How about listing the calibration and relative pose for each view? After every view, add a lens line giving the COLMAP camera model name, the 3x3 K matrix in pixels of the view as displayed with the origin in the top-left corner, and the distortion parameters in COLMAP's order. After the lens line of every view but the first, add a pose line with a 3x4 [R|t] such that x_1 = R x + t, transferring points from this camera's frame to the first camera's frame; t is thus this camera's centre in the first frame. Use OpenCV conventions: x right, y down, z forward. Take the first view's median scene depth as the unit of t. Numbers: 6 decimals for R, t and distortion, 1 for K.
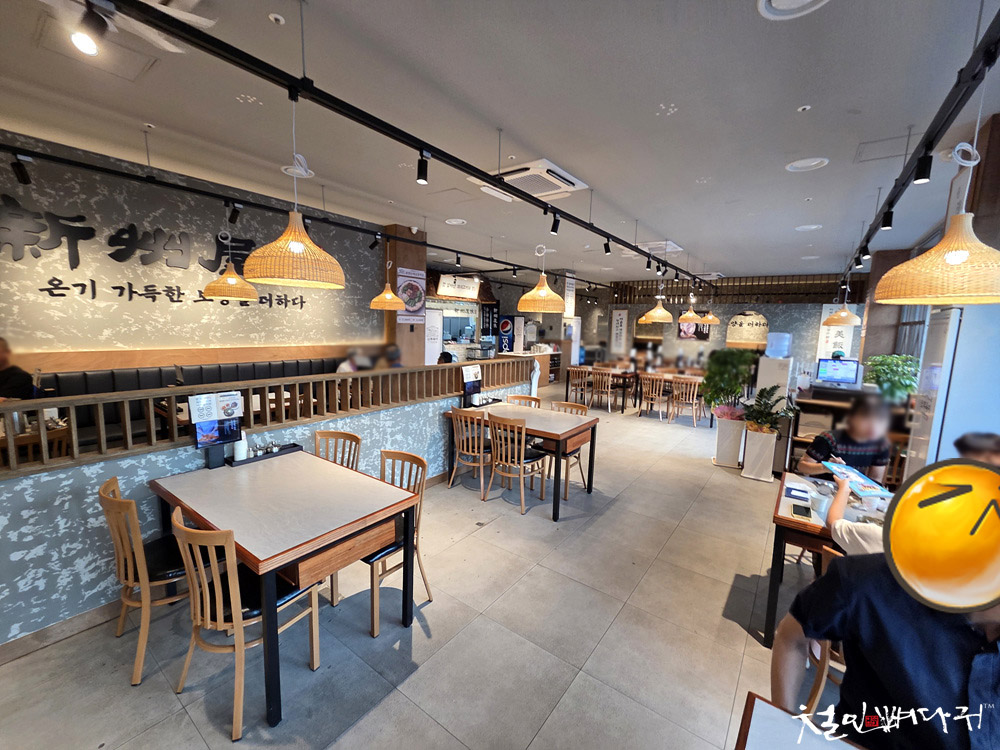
lens RADIAL K [[407.4, 0, 499.4], [0, 407.4, 374.6], [0, 0, 1]] dist [0.000851, 0.000504]
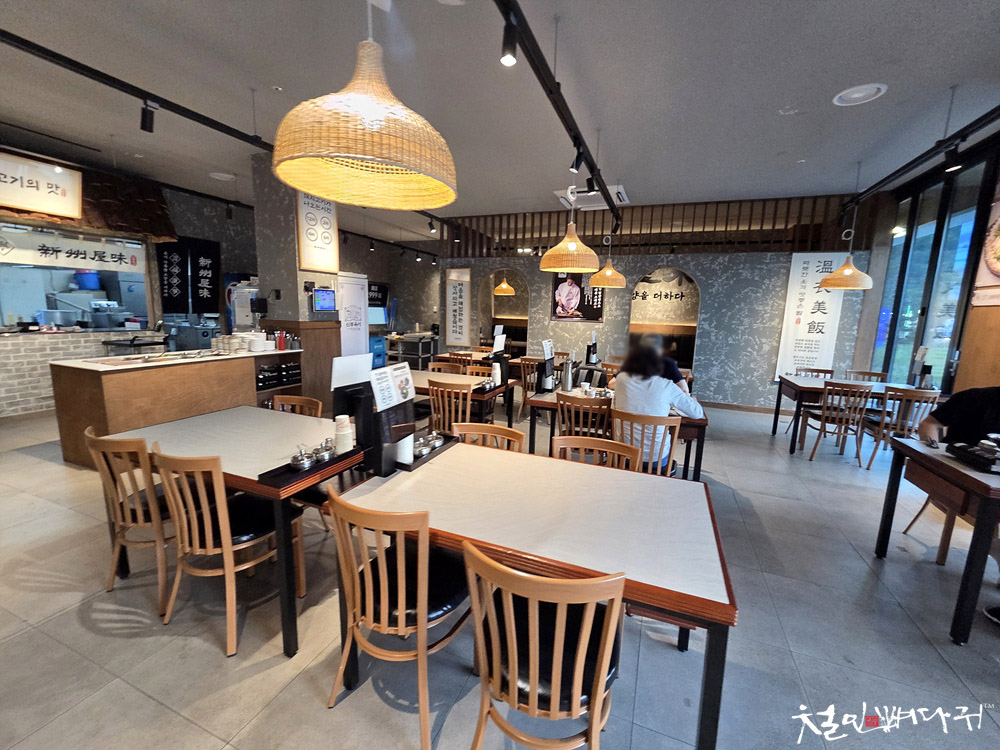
lens RADIAL K [[407.4, 0, 500.4], [0, 407.4, 376.1], [0, 0, 1]] dist [0.000851, 0.000504]
pose [[0.966028, -0.040551, 0.255236, 0.267297], [0.029320, 0.998433, 0.047658, -0.044717], [-0.256768, -0.038556, 0.965704, 0.566723]]
